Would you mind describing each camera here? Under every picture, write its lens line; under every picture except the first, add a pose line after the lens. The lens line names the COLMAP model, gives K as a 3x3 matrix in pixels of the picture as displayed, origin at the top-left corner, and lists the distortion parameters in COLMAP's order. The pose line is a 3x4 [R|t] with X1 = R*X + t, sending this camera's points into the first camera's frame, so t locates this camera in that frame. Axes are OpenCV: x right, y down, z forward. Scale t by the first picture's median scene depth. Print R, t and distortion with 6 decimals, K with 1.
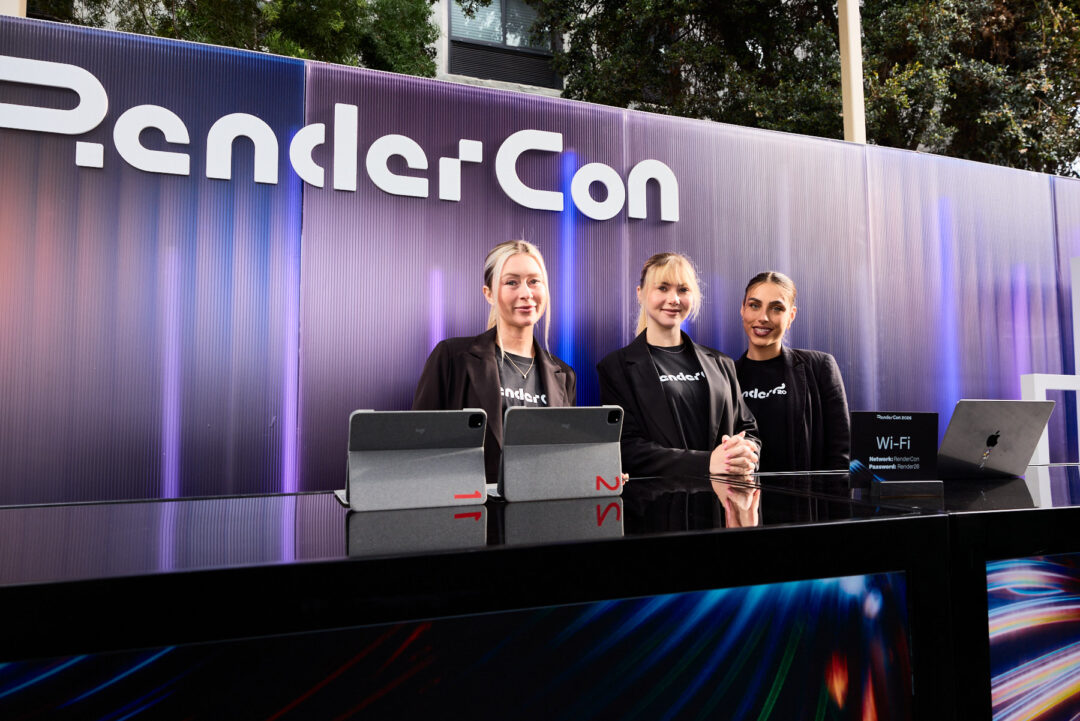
lens RADIAL K [[725.4, 0, 540.0], [0, 725.4, 360.5], [0, 0, 1]] dist [0.007132, 0.002062]
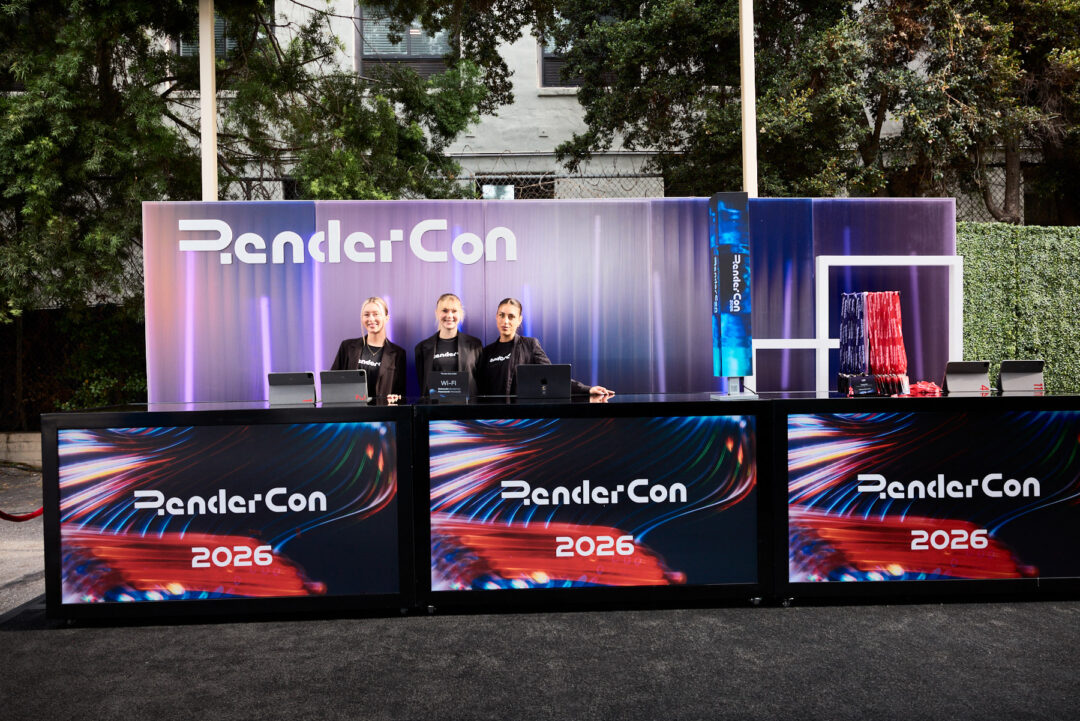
lens RADIAL K [[713.8, 0, 540.1], [0, 713.8, 340.8], [0, 0, 1]] dist [0.063873, -0.060364]
pose [[0.954300, -0.014419, -0.298503, 0.999663], [0.032198, 0.997982, 0.054728, -0.111447], [0.297112, -0.061838, 0.952838, -0.892450]]
